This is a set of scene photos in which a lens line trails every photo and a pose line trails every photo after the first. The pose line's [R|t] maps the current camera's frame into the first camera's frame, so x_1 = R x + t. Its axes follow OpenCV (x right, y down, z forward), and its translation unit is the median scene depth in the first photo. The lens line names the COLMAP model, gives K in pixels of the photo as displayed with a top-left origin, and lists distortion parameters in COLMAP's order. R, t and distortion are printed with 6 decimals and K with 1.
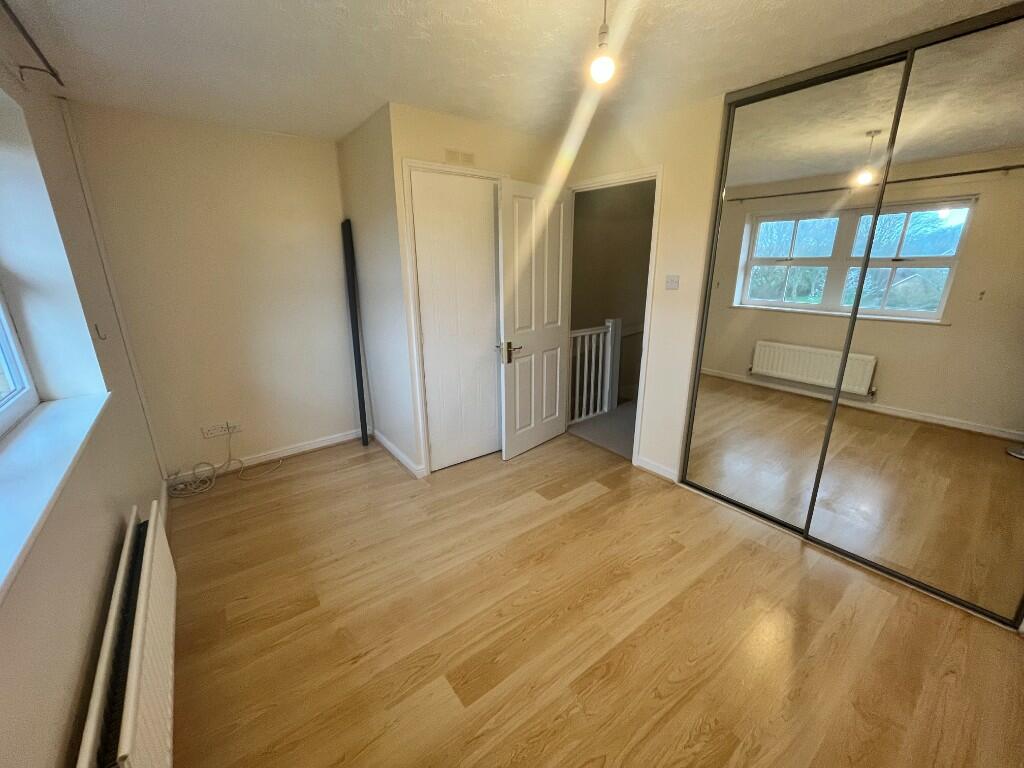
lens RADIAL K [[411.4, 0, 513.1], [0, 411.4, 383.6], [0, 0, 1]] dist [-0.003240, -0.000650]
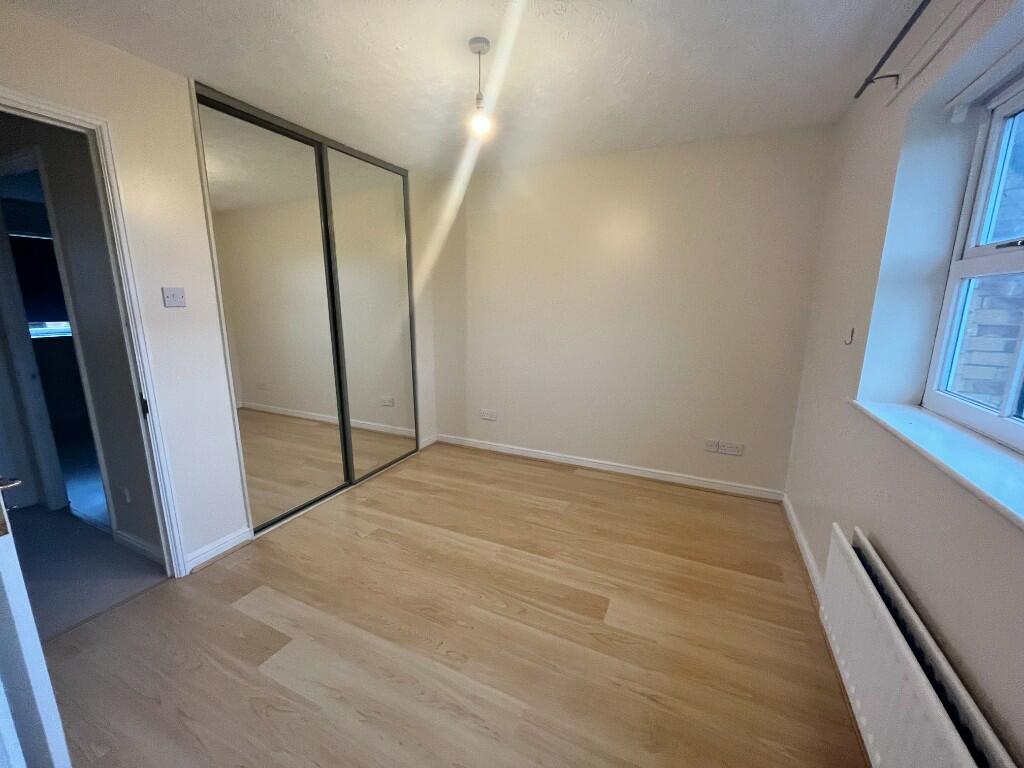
lens RADIAL K [[411.4, 0, 512.1], [0, 411.4, 386.1], [0, 0, 1]] dist [-0.003240, -0.000650]
pose [[-0.462369, -0.169566, 0.870323, -0.675757], [0.248575, 0.917397, 0.310795, -0.220248], [-0.851132, 0.360042, -0.382026, 1.025631]]
